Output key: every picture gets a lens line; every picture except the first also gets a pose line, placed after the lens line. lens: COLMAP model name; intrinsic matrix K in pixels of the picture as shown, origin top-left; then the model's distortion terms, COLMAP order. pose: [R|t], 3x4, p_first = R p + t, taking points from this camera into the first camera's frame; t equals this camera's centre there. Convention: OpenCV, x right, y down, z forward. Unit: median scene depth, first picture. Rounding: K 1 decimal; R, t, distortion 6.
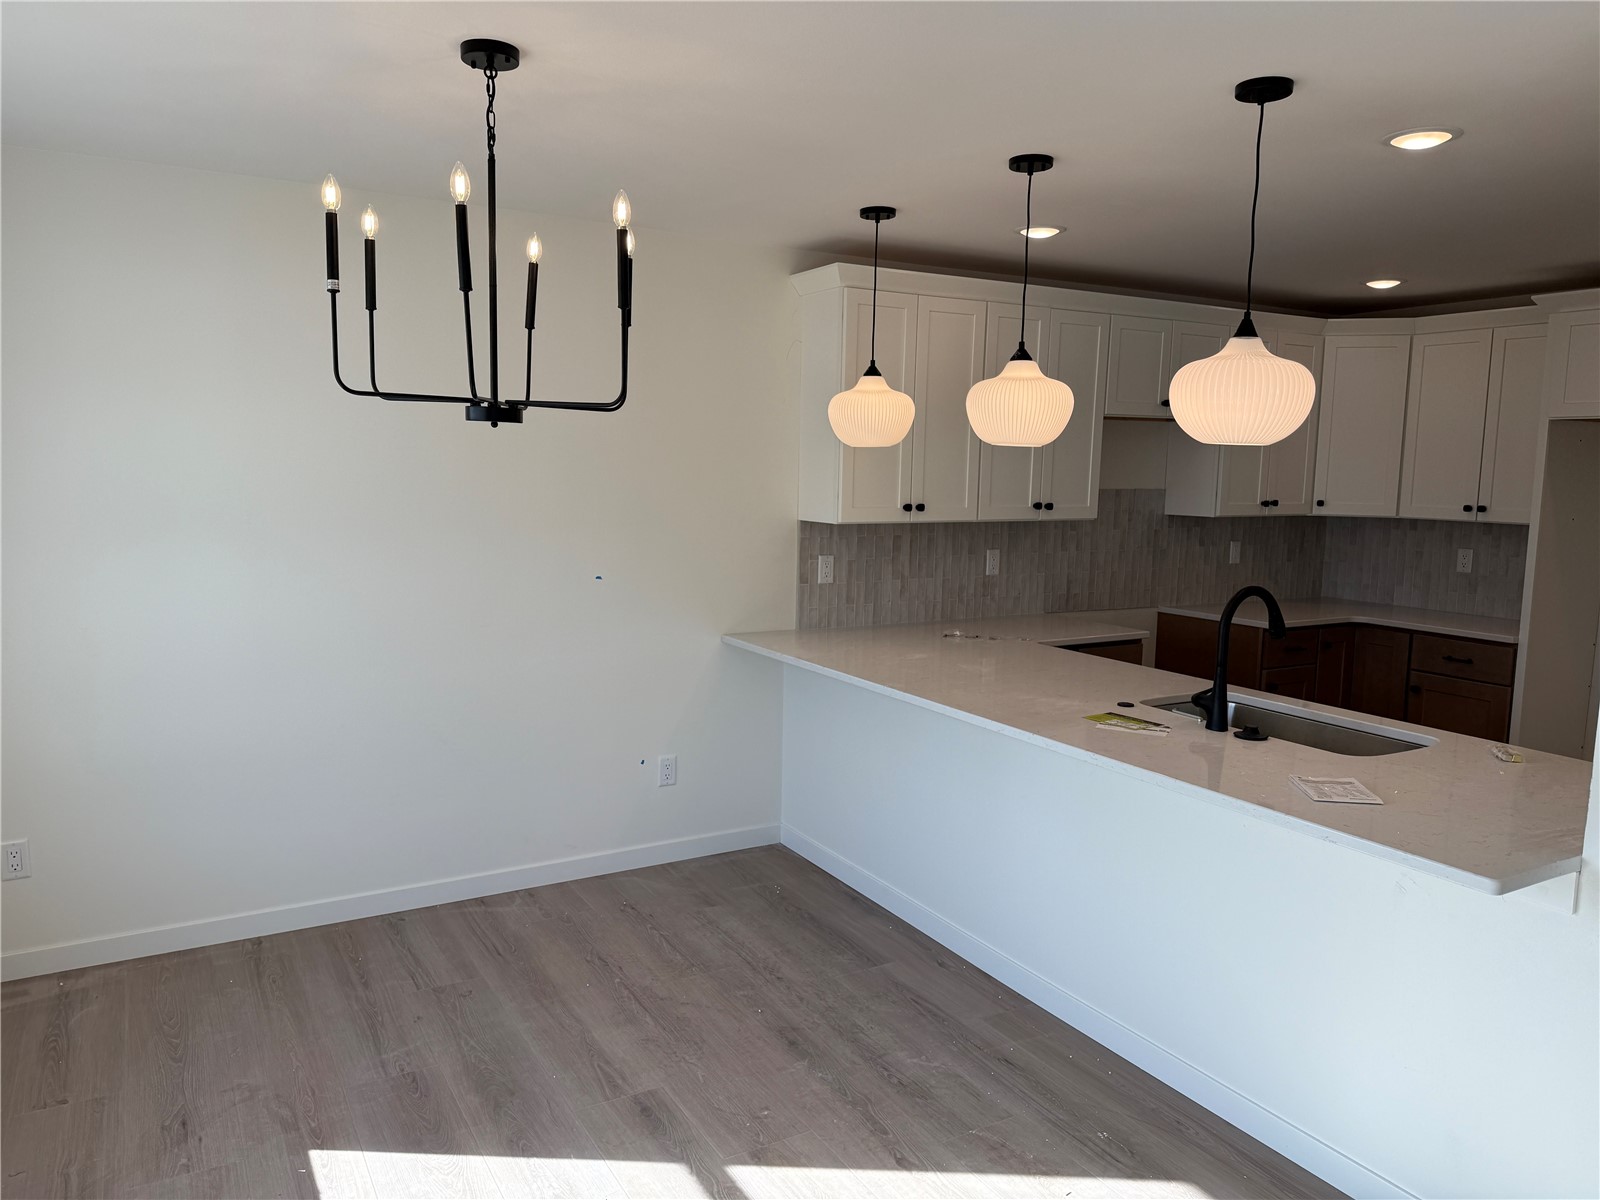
lens RADIAL K [[1106.6, 0, 800.0], [0, 1106.6, 600.0], [0, 0, 1]] dist [0.088814, -0.120871]
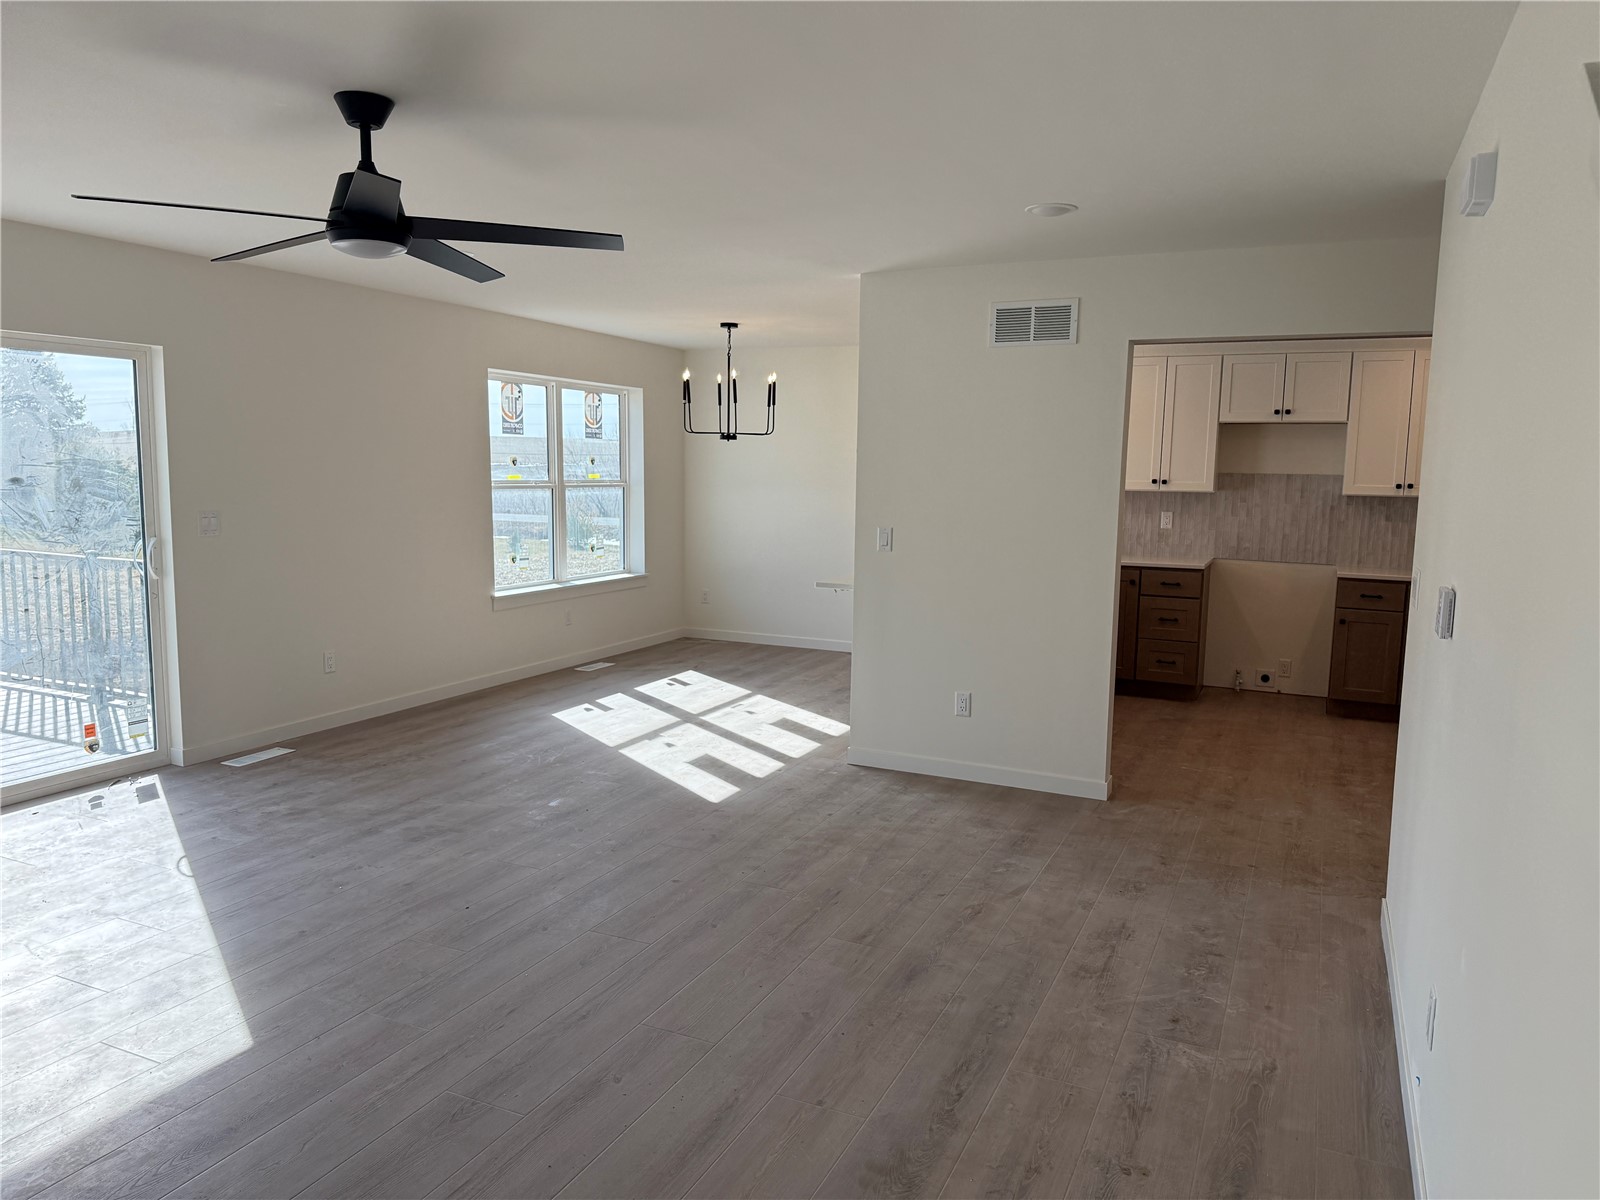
lens RADIAL K [[1106.6, 0, 800.0], [0, 1106.6, 600.0], [0, 0, 1]] dist [0.088814, -0.120871]
pose [[0.580961, 0.095057, -0.808362, 1.131822], [-0.106941, 0.993462, 0.039966, 0.067442], [0.806876, 0.063229, 0.587328, -0.299668]]
